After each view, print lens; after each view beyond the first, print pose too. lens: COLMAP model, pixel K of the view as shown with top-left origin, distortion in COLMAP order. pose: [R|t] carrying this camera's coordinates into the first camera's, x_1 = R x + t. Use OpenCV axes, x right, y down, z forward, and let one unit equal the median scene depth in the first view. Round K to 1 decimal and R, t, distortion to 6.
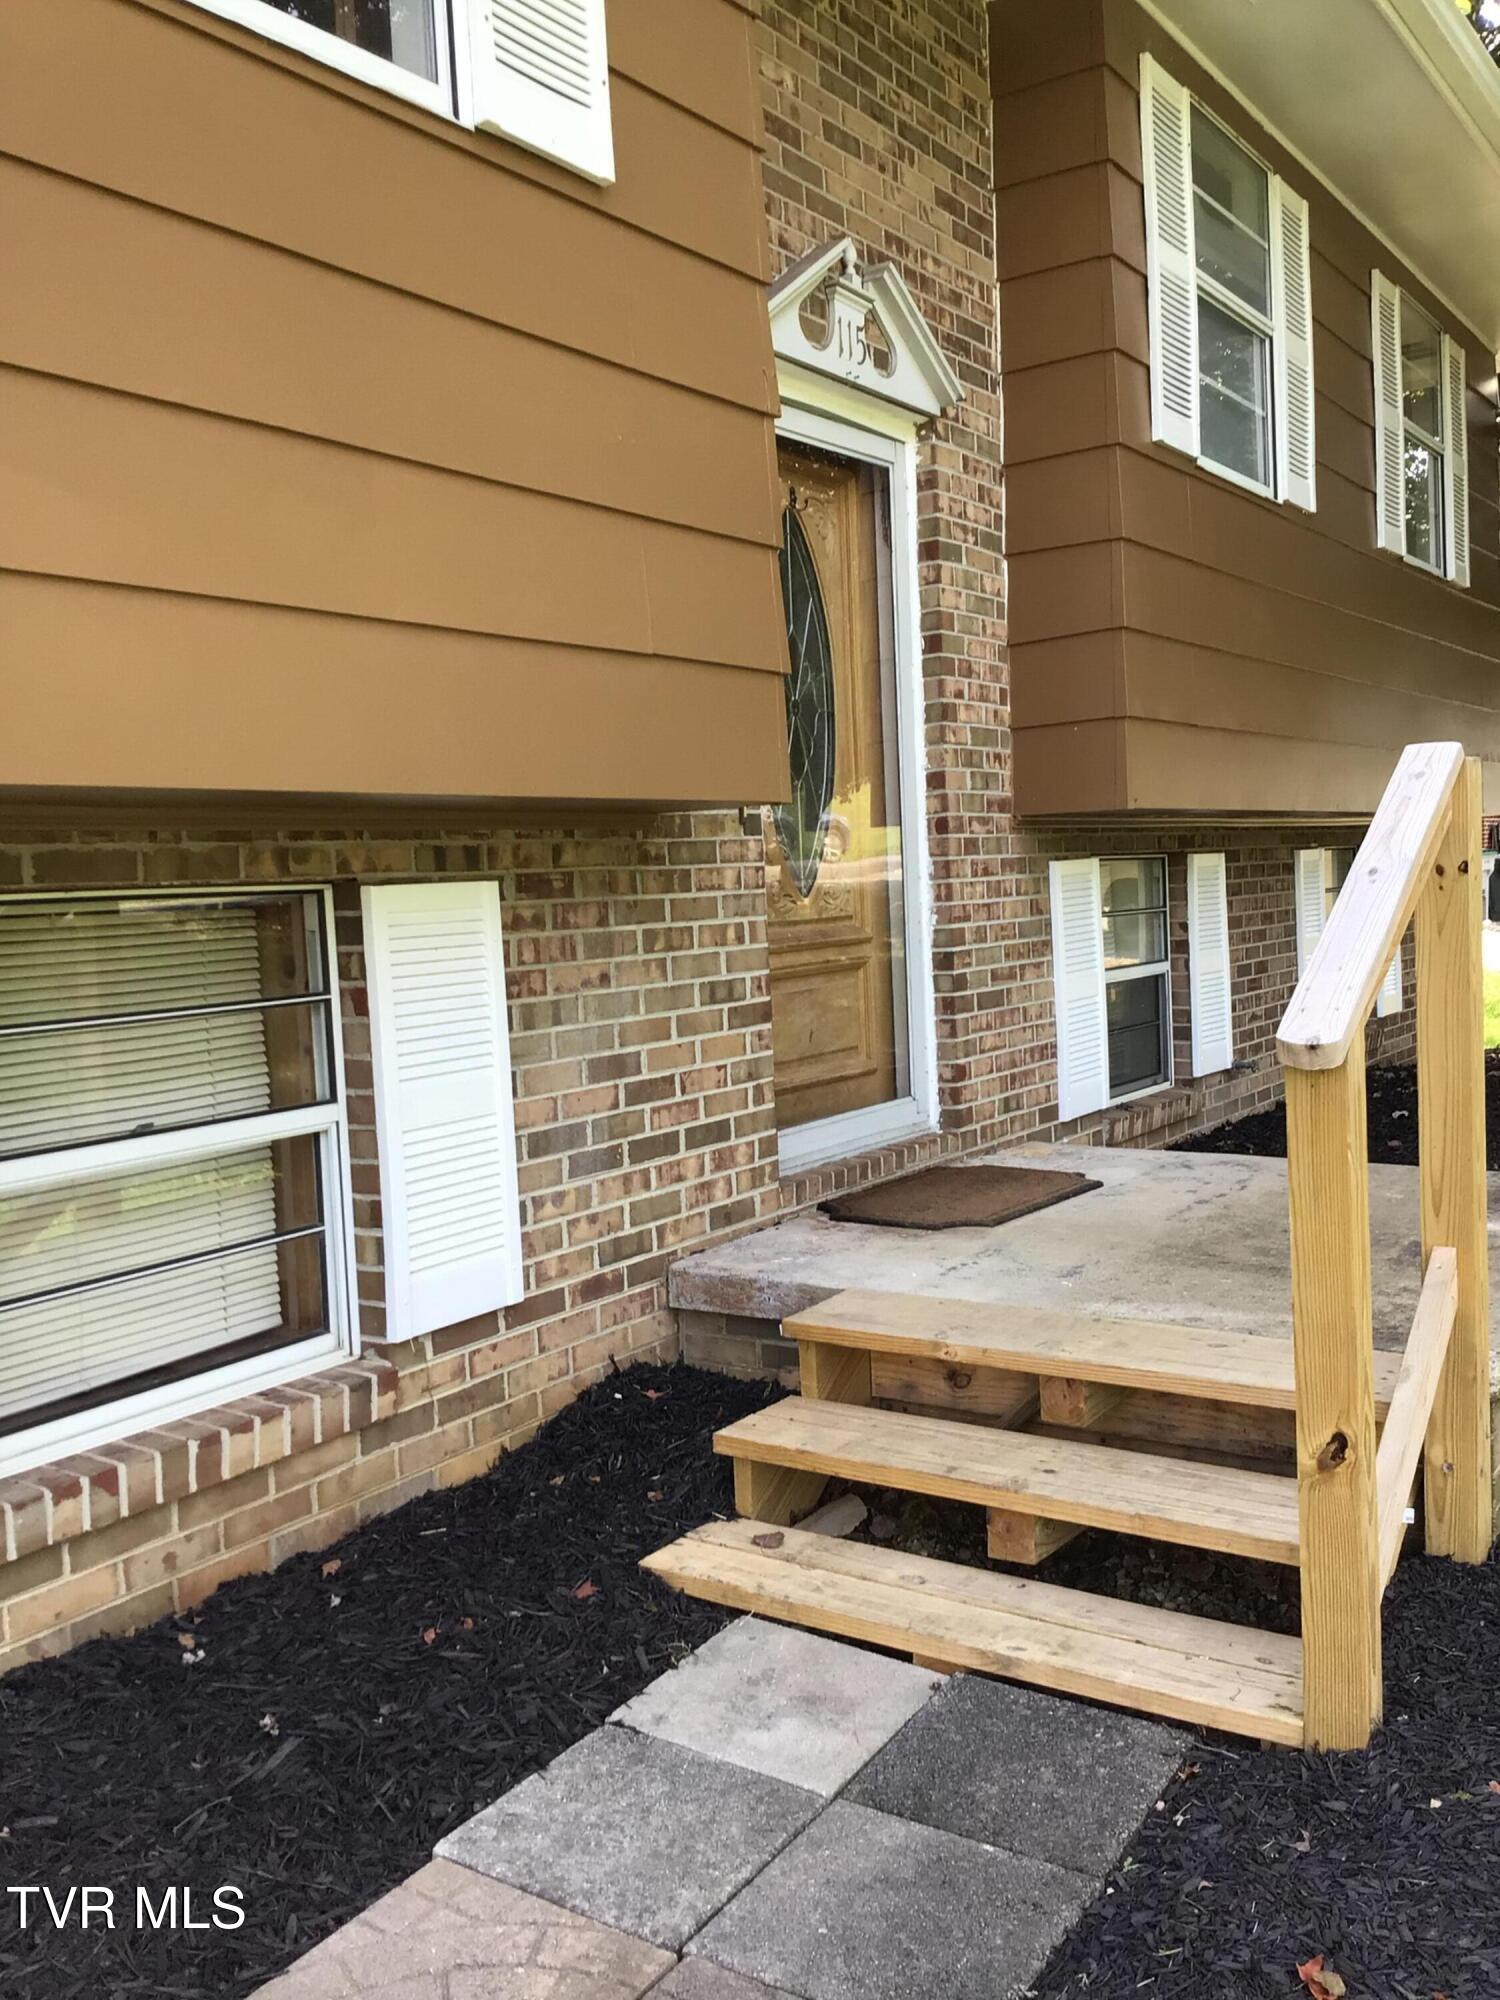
lens RADIAL K [[1832.0, 0, 750.0], [0, 1832.0, 1000.0], [0, 0, 1]] dist [0.153987, -0.296015]
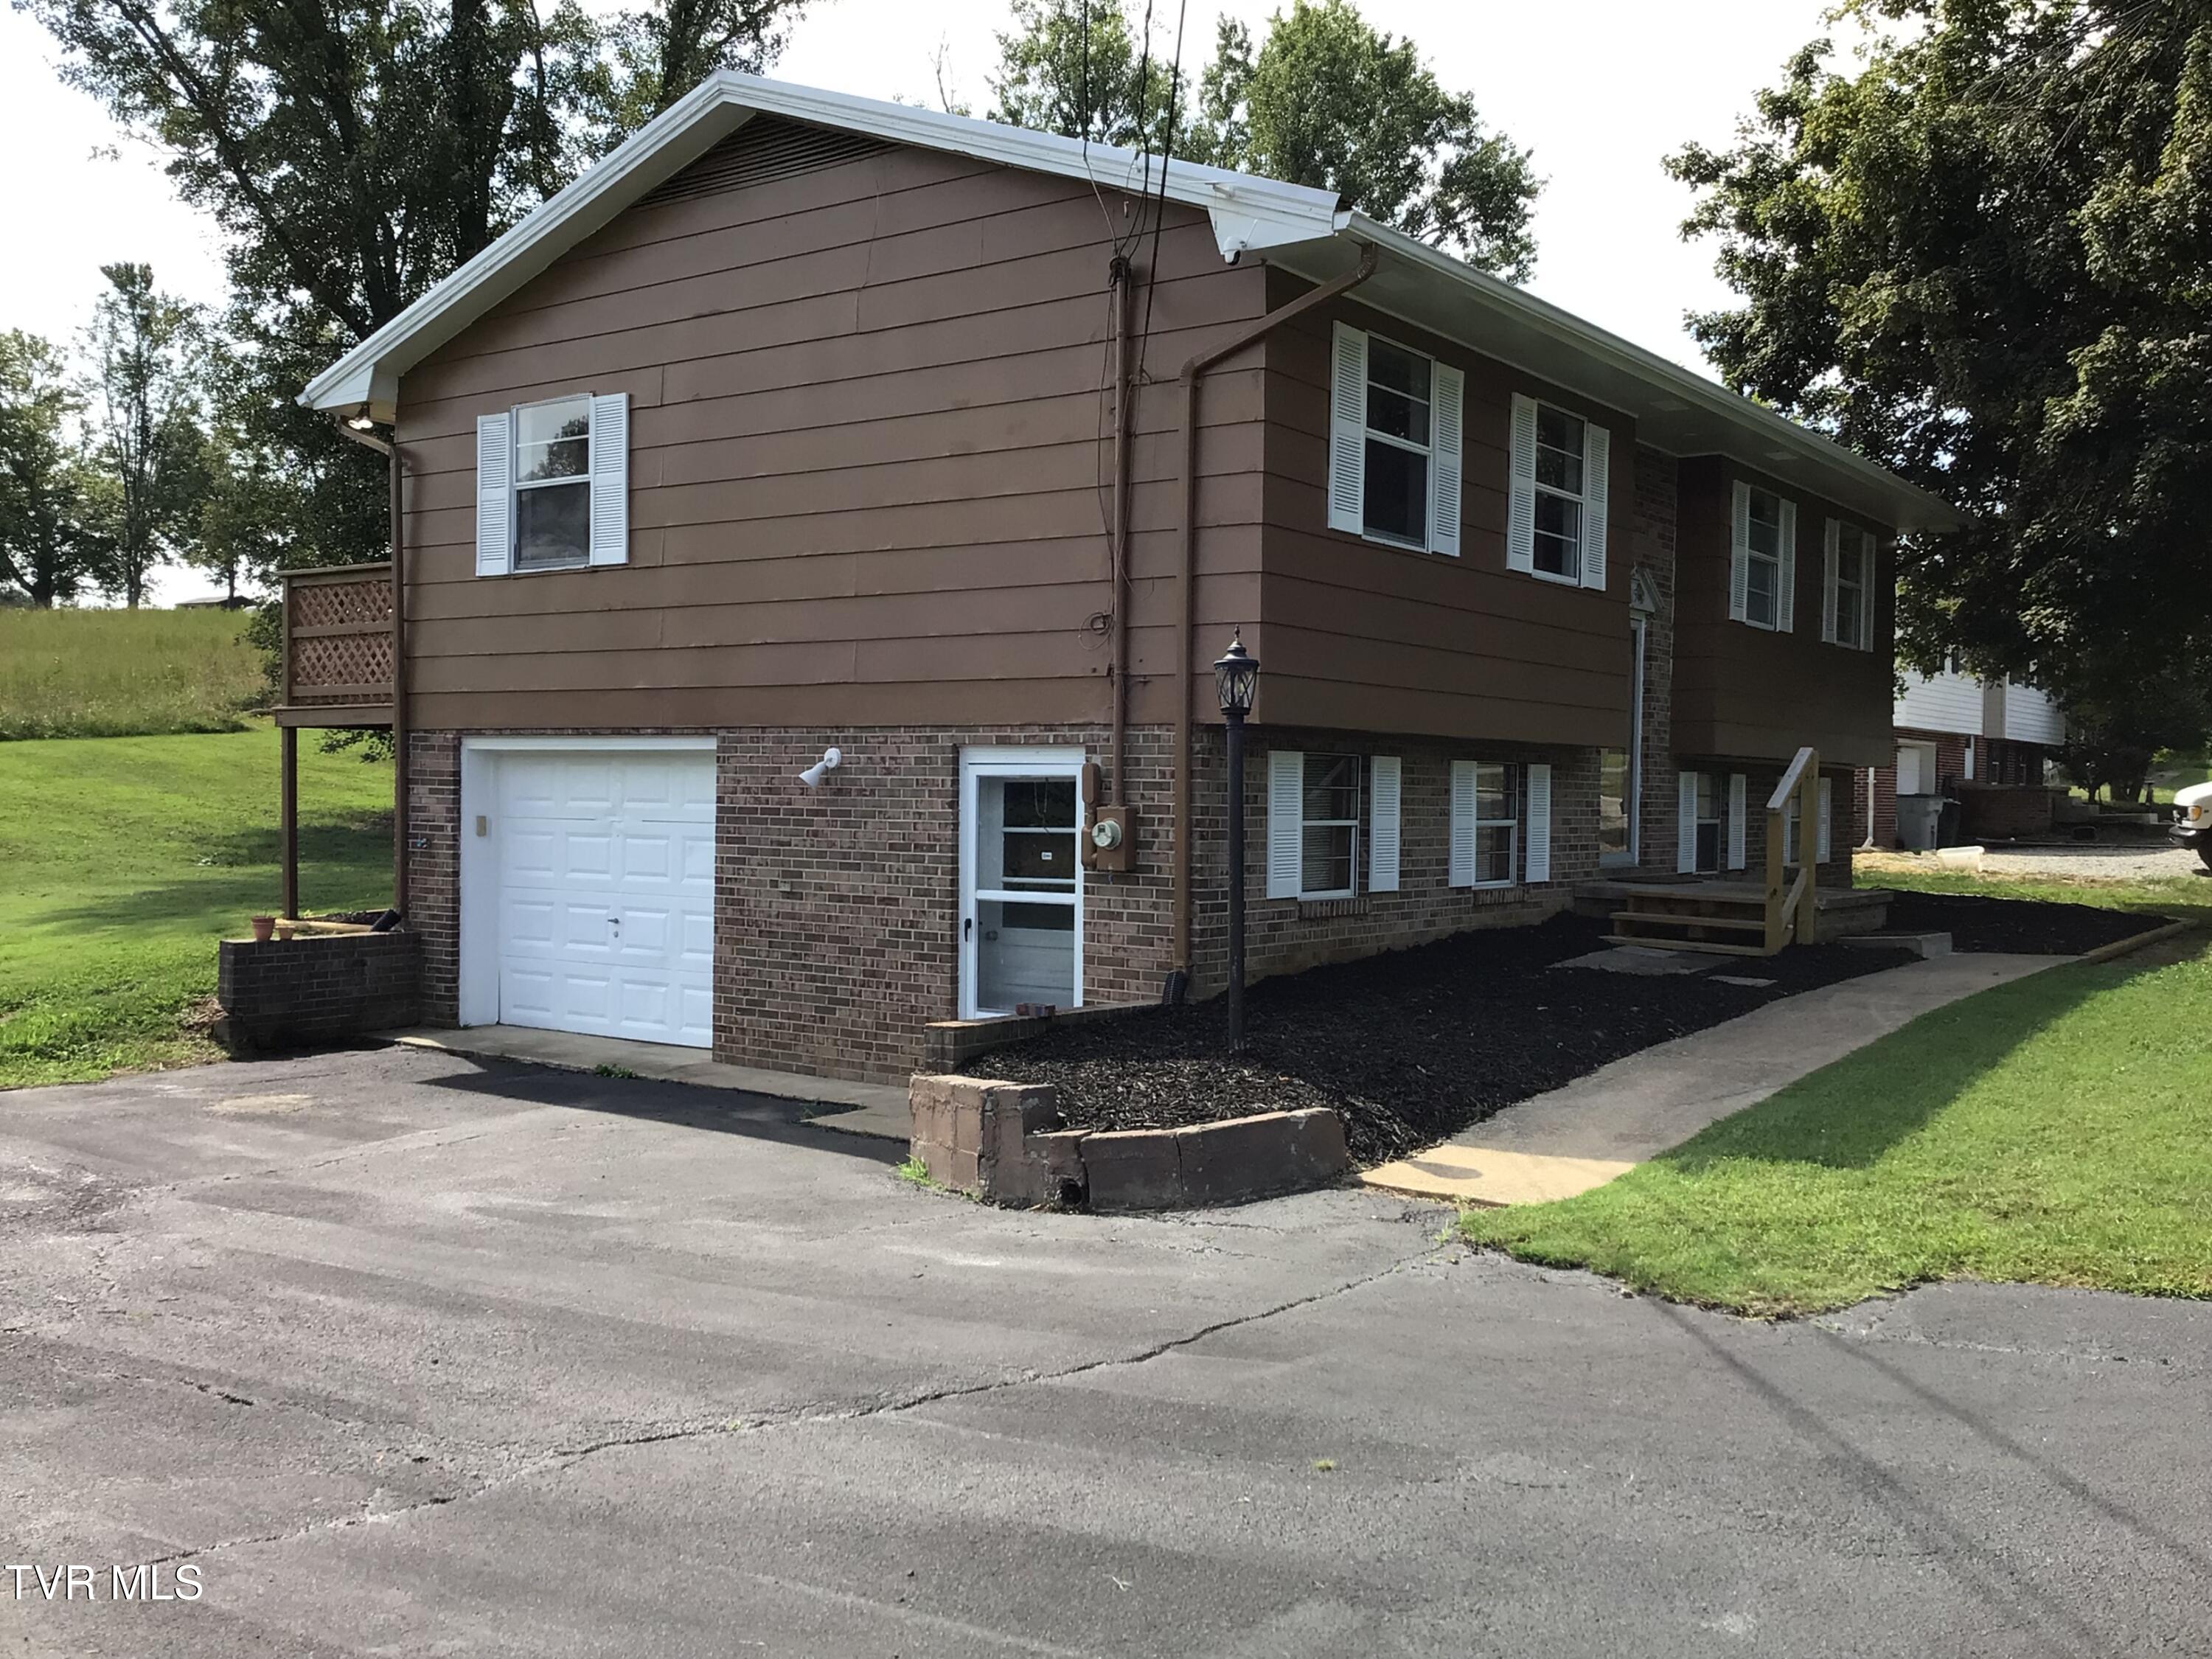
lens RADIAL K [[2026.2, 0, 1099.3], [0, 2026.2, 826.4], [0, 0, 1]] dist [0.153987, -0.296015]
pose [[0.997119, 0.065811, -0.037721, -0.568683], [-0.067409, 0.996807, -0.042796, 0.189715], [0.034784, 0.045216, 0.998371, -2.008147]]
